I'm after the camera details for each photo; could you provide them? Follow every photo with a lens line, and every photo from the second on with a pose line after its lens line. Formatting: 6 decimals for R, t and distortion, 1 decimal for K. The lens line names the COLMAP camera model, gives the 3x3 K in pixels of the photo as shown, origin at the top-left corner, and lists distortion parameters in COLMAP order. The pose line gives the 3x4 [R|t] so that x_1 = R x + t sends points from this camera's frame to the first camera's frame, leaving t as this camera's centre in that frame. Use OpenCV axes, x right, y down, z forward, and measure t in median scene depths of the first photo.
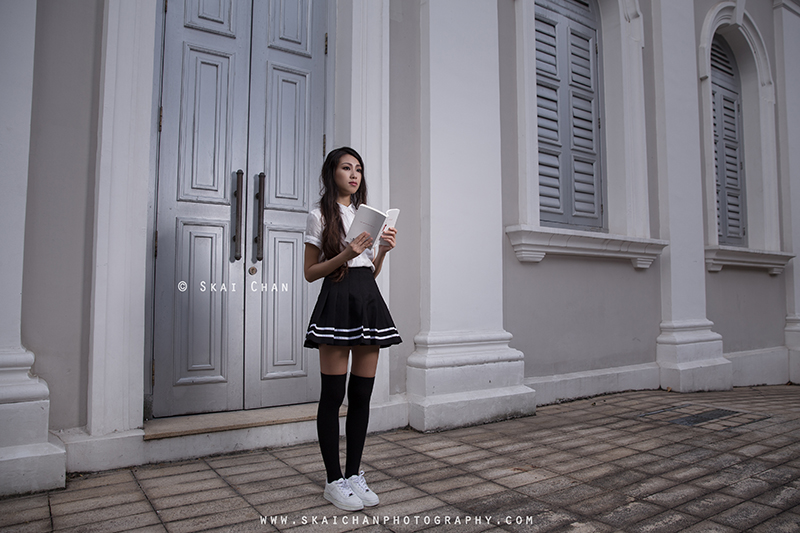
lens RADIAL K [[552.5, 0, 407.9], [0, 552.5, 262.9], [0, 0, 1]] dist [-0.084335, 0.053949]
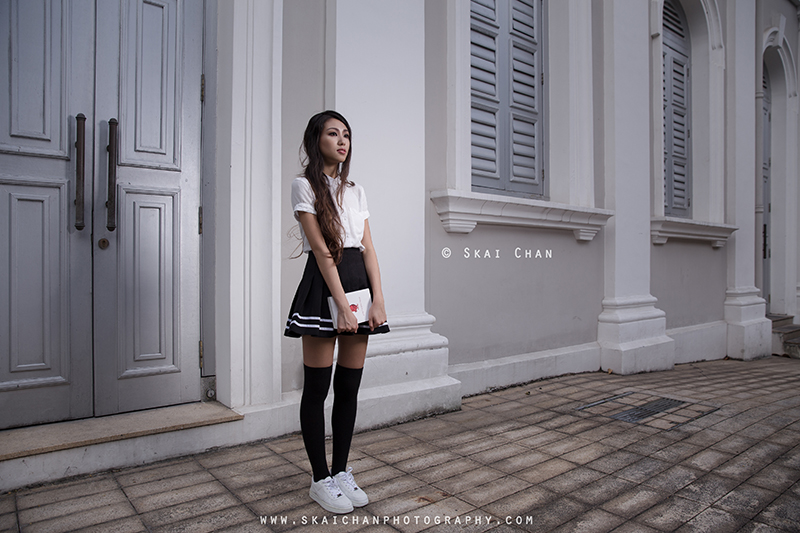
lens RADIAL K [[552.5, 0, 391.5], [0, 552.5, 265.9], [0, 0, 1]] dist [-0.084335, 0.053949]
pose [[0.997694, 0.002615, 0.067828, 0.051887], [-0.006822, 0.998061, 0.061864, -0.003016], [-0.067534, -0.062184, 0.995777, 0.123782]]
